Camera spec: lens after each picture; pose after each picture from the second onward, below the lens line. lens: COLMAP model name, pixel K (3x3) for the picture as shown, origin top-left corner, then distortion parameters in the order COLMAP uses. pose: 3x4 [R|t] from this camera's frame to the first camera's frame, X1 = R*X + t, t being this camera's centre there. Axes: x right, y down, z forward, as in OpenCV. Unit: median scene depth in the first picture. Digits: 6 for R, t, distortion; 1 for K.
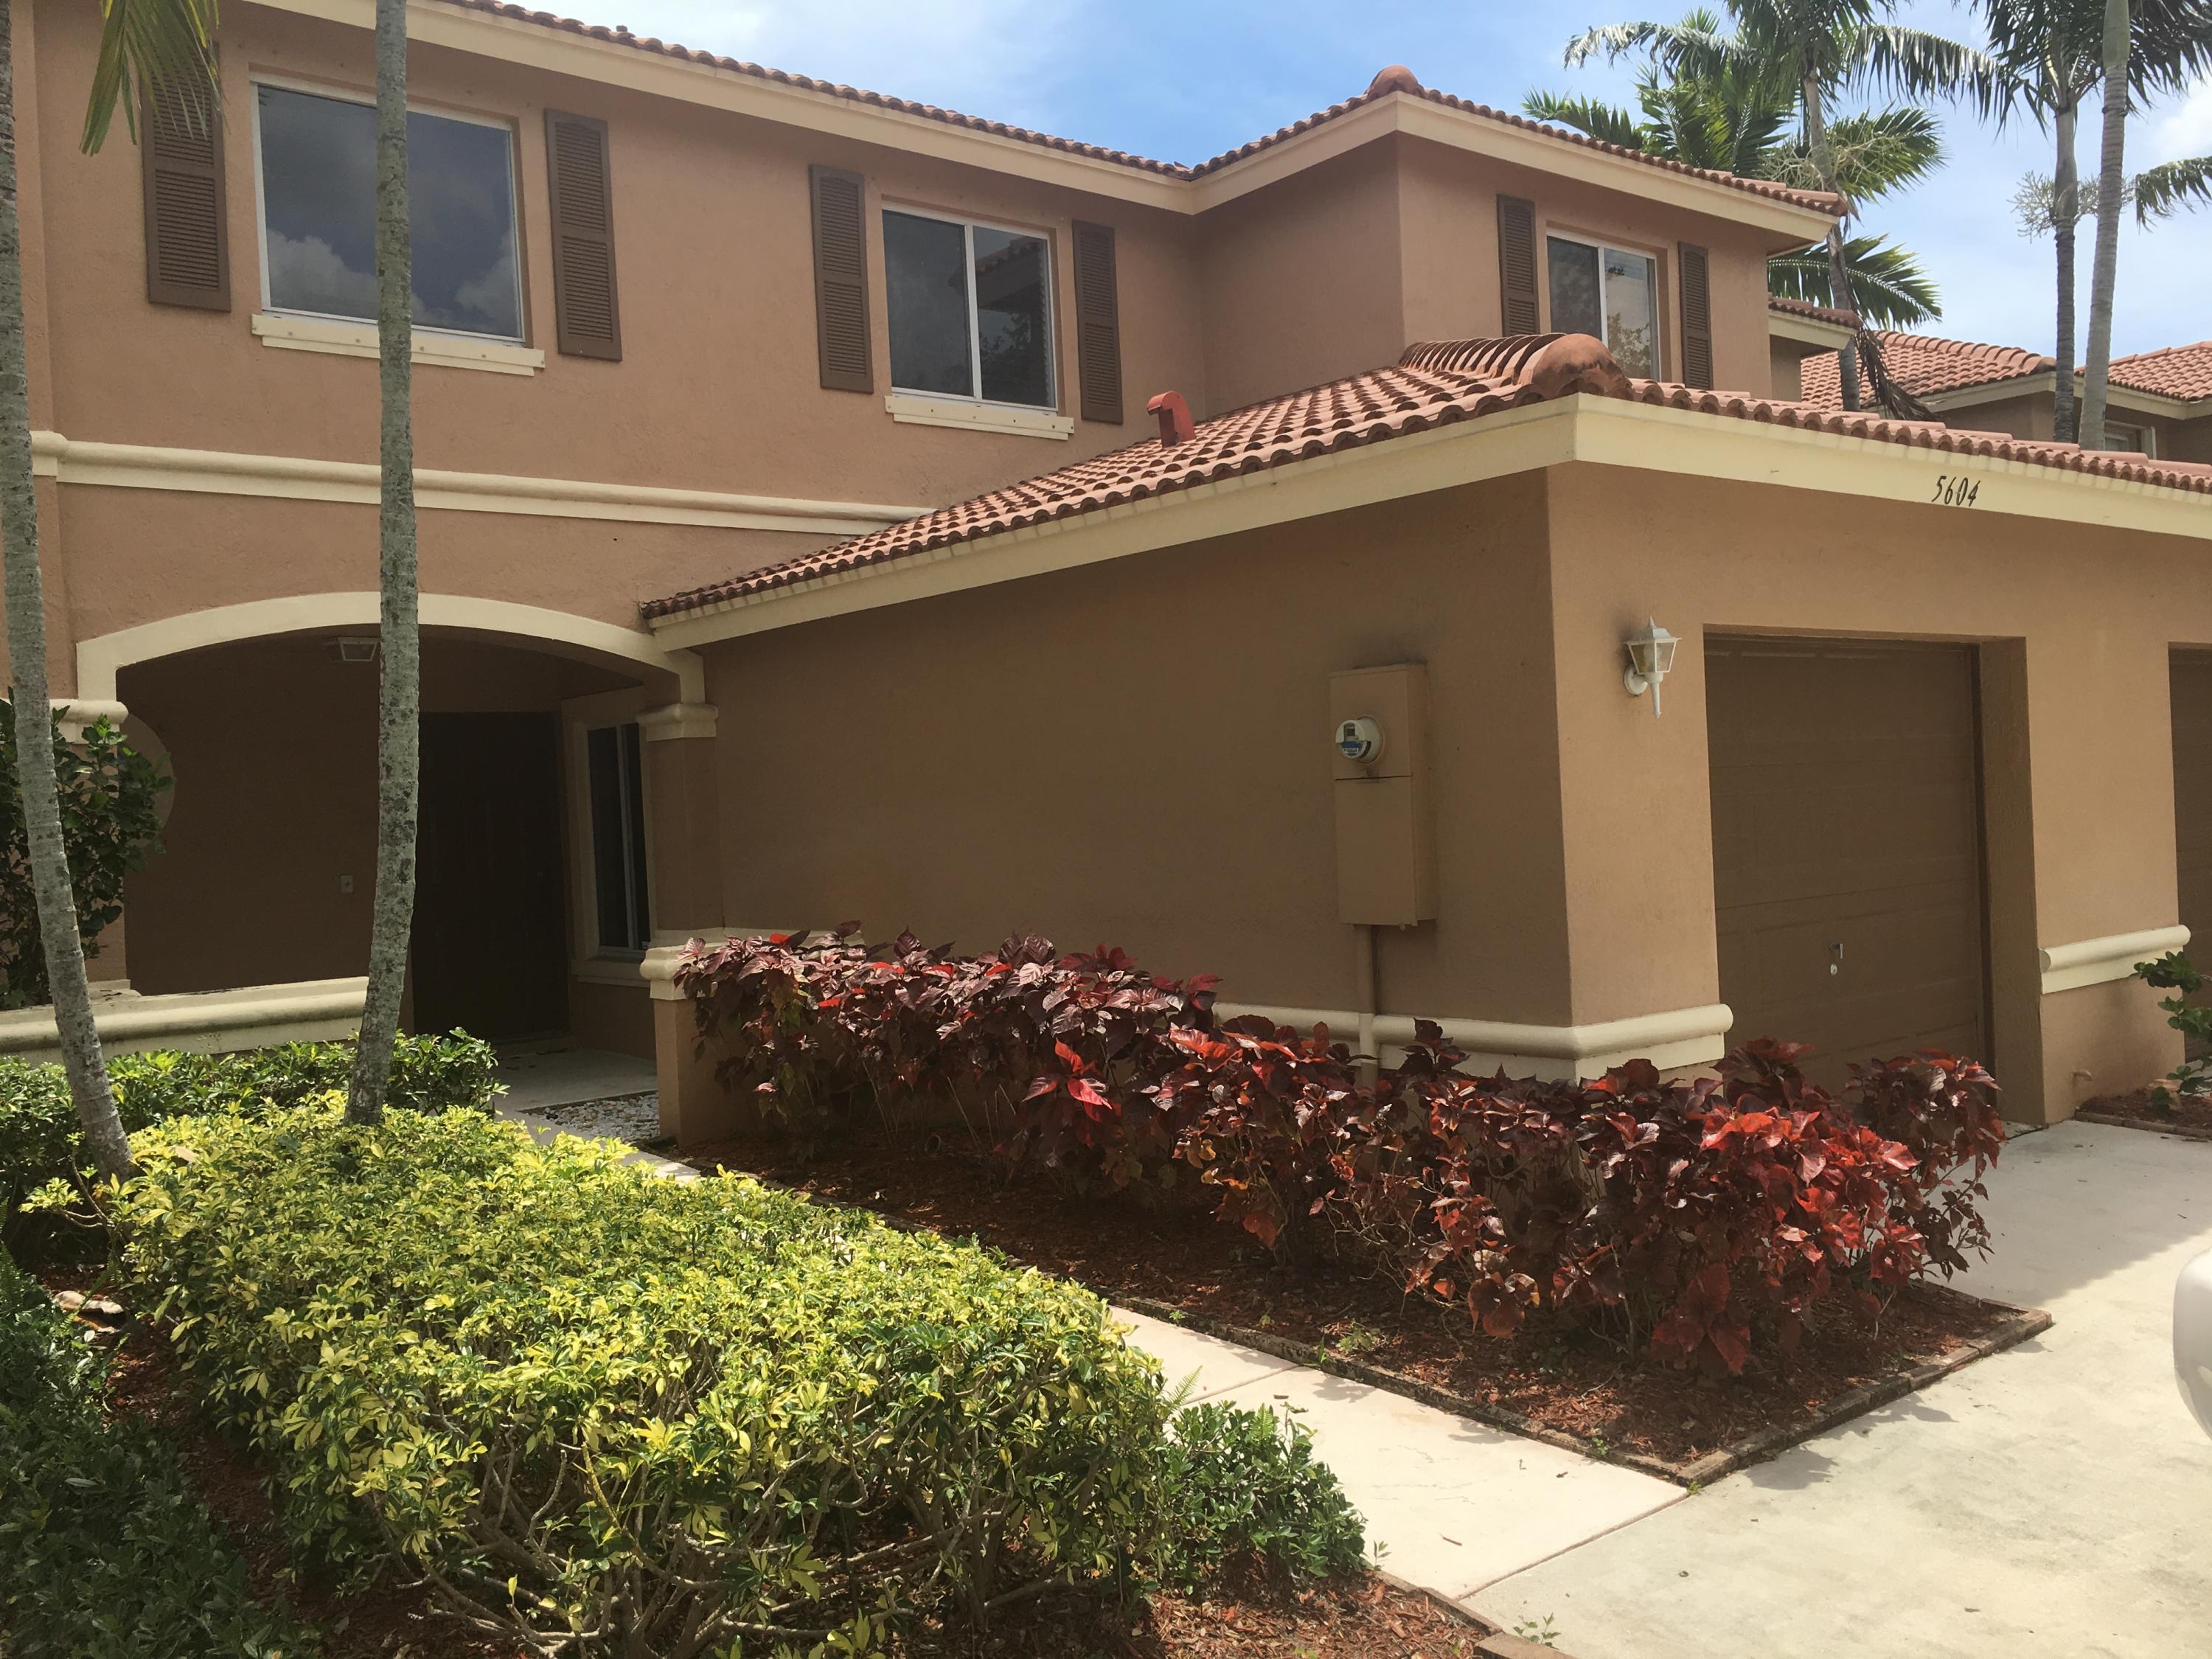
lens RADIAL K [[1861.0, 0, 1104.8], [0, 1861.0, 829.6], [0, 0, 1]] dist [0.061424, -0.081383]
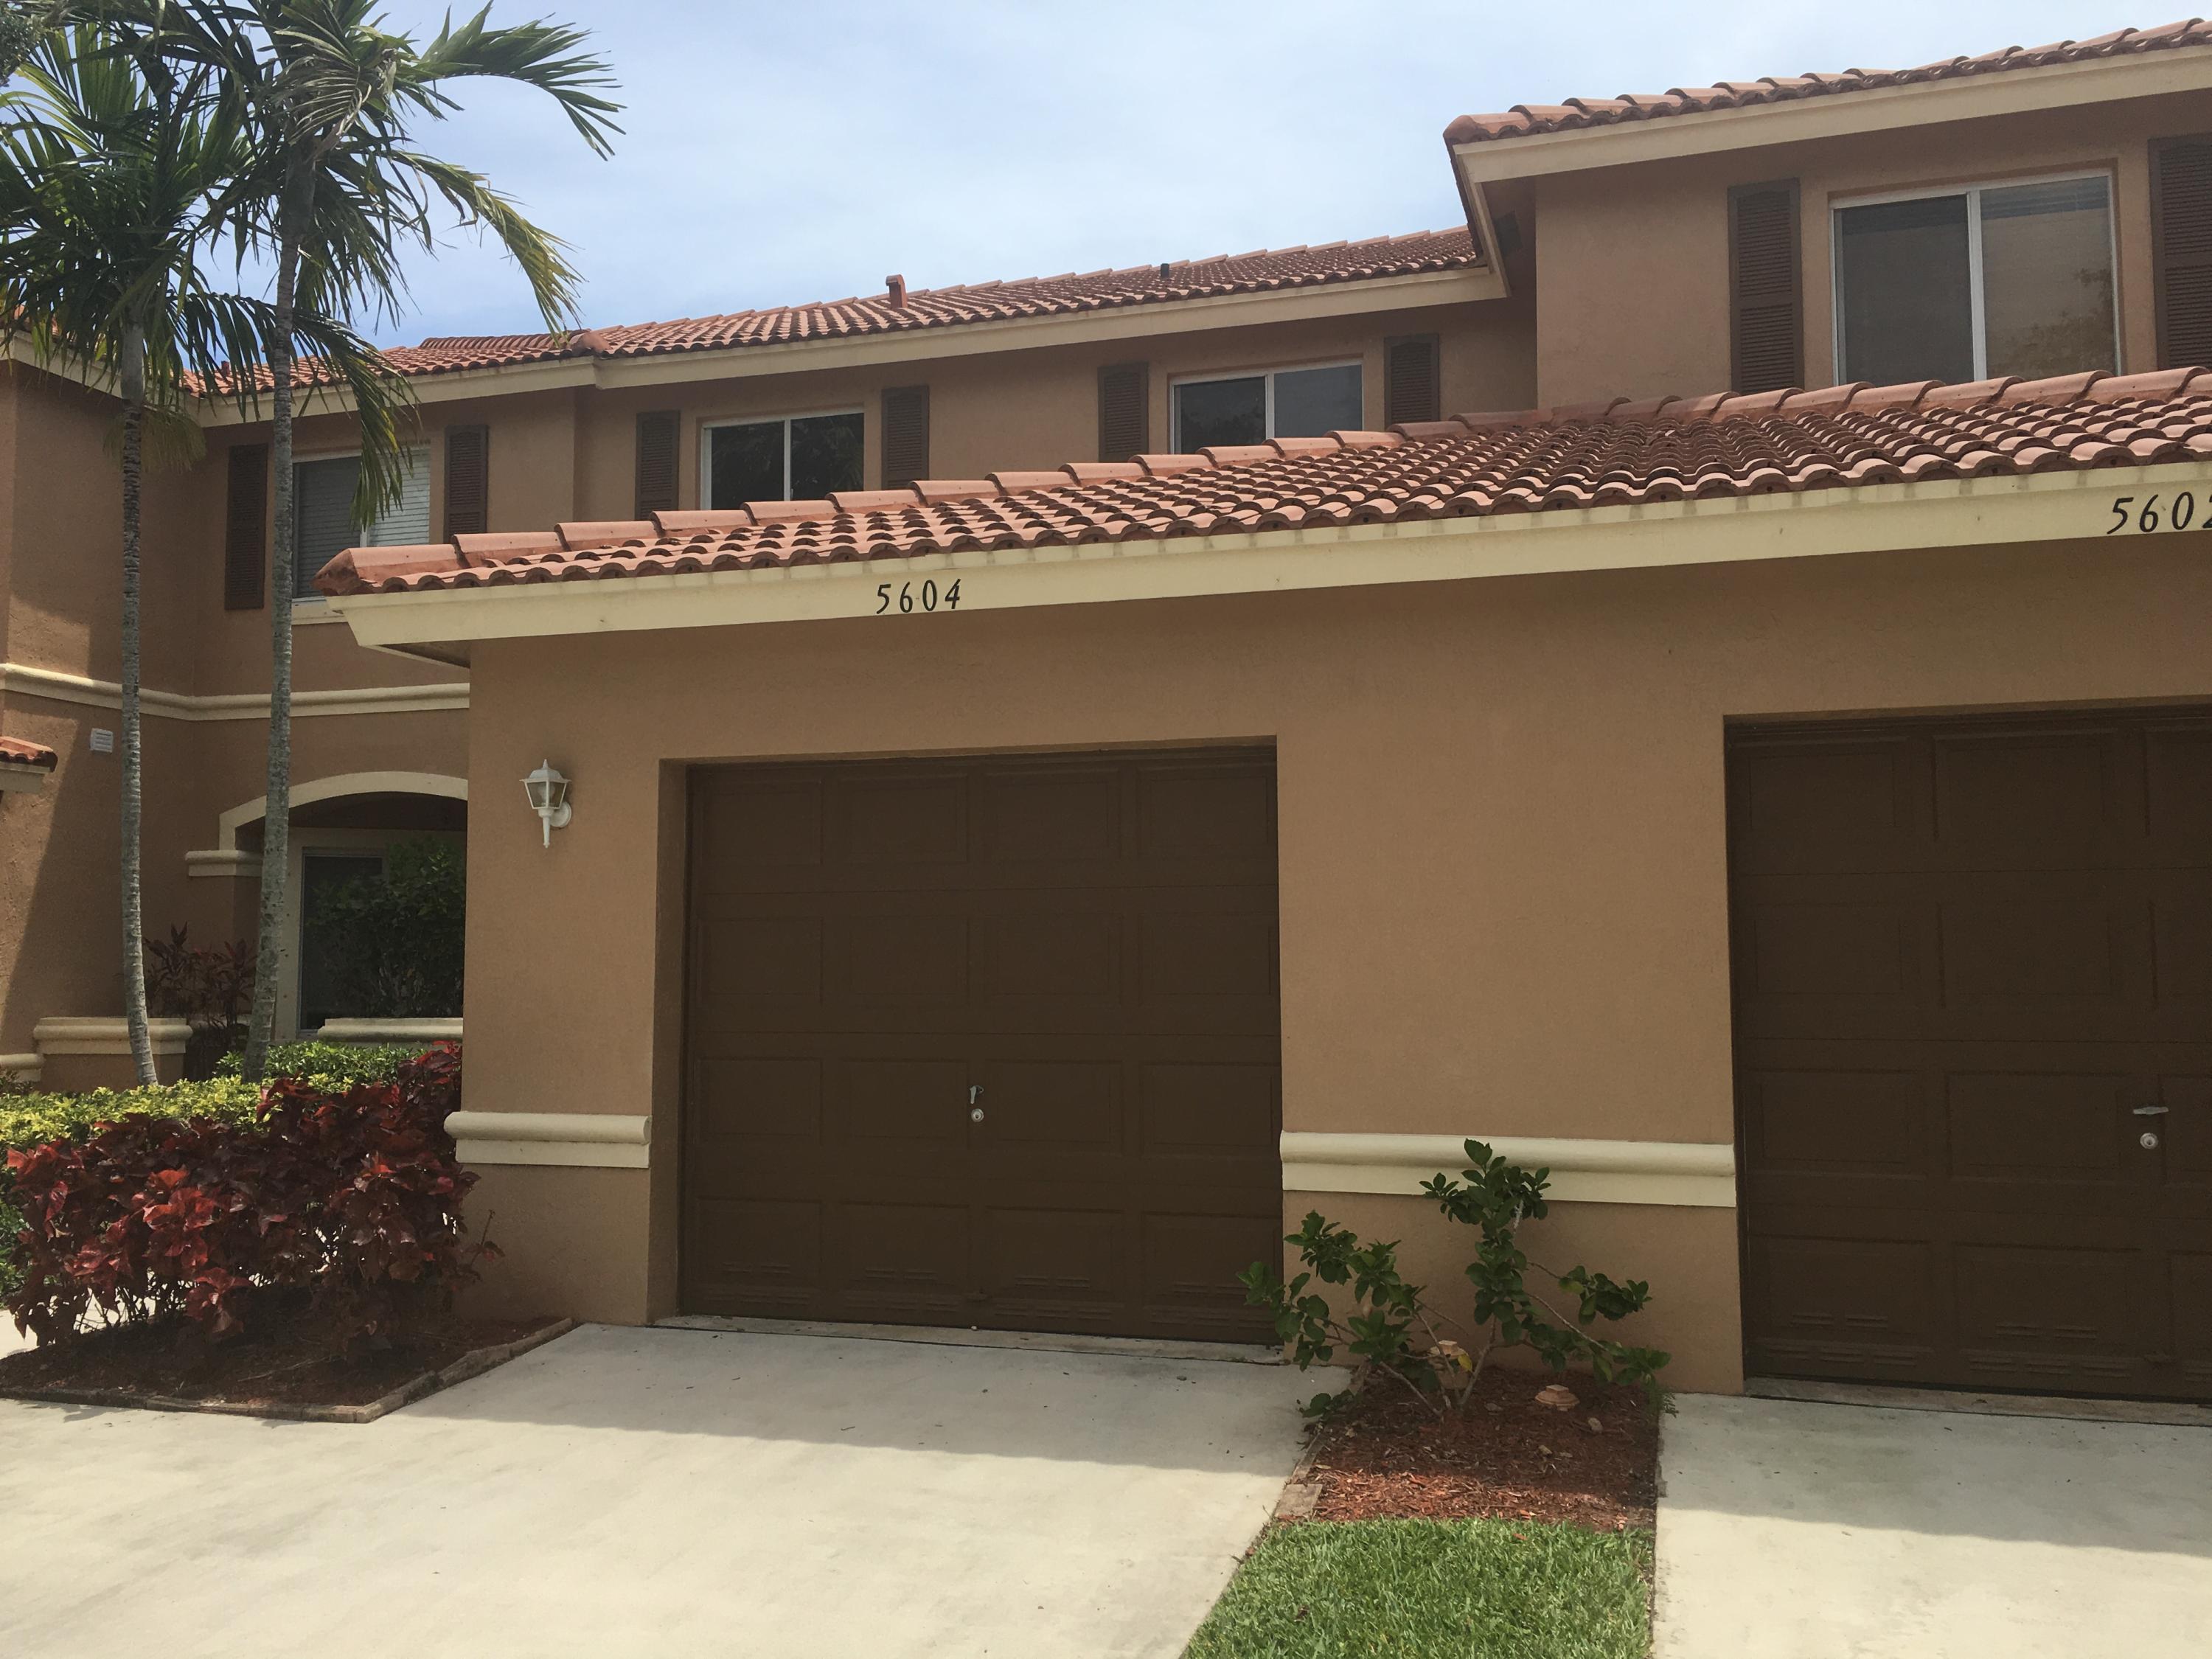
lens RADIAL K [[1861.0, 0, 1097.1], [0, 1861.0, 826.0], [0, 0, 1]] dist [0.061424, -0.081383]
pose [[0.554192, -0.014758, -0.832258, 1.393443], [-0.032911, 0.998673, -0.039624, -0.039260], [0.831738, 0.049350, 0.552970, 0.639945]]
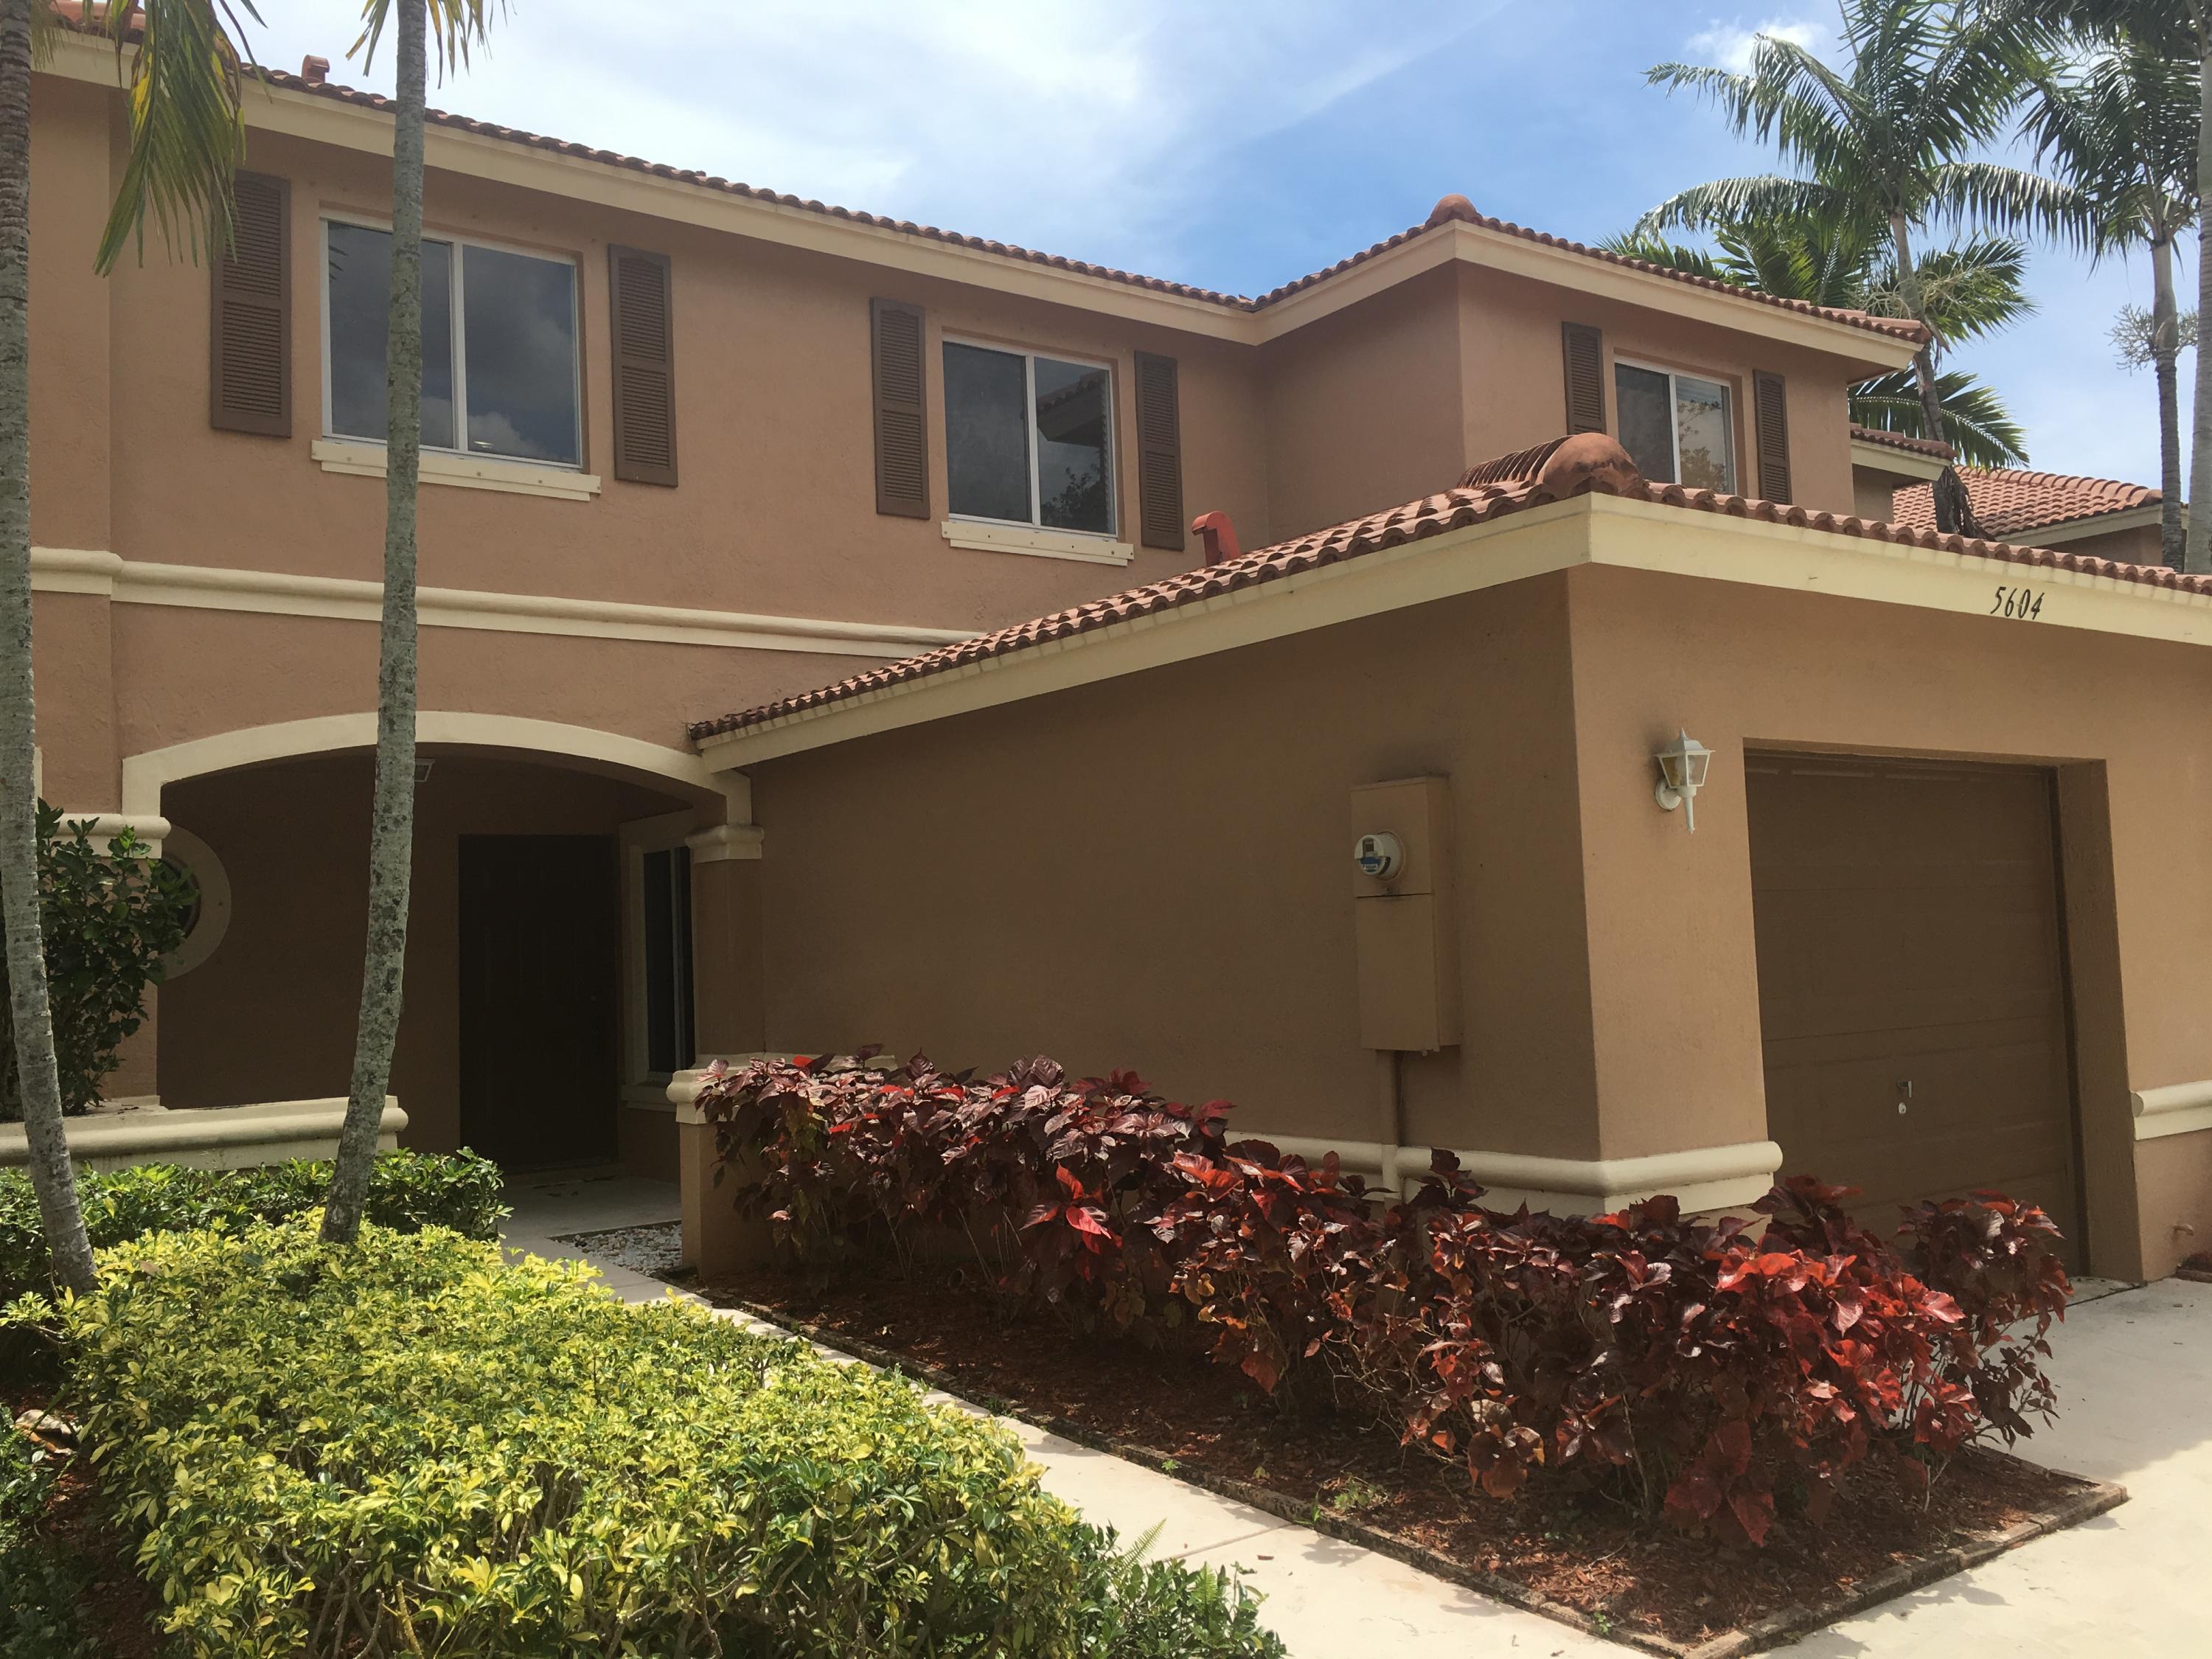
lens RADIAL K [[1861.0, 0, 1109.5], [0, 1861.0, 828.0], [0, 0, 1]] dist [0.061424, -0.081383]
pose [[0.998347, 0.006469, -0.057113, 0.053770], [-0.010831, 0.997018, -0.076406, 0.012708], [0.056448, 0.076898, 0.995440, 0.037364]]
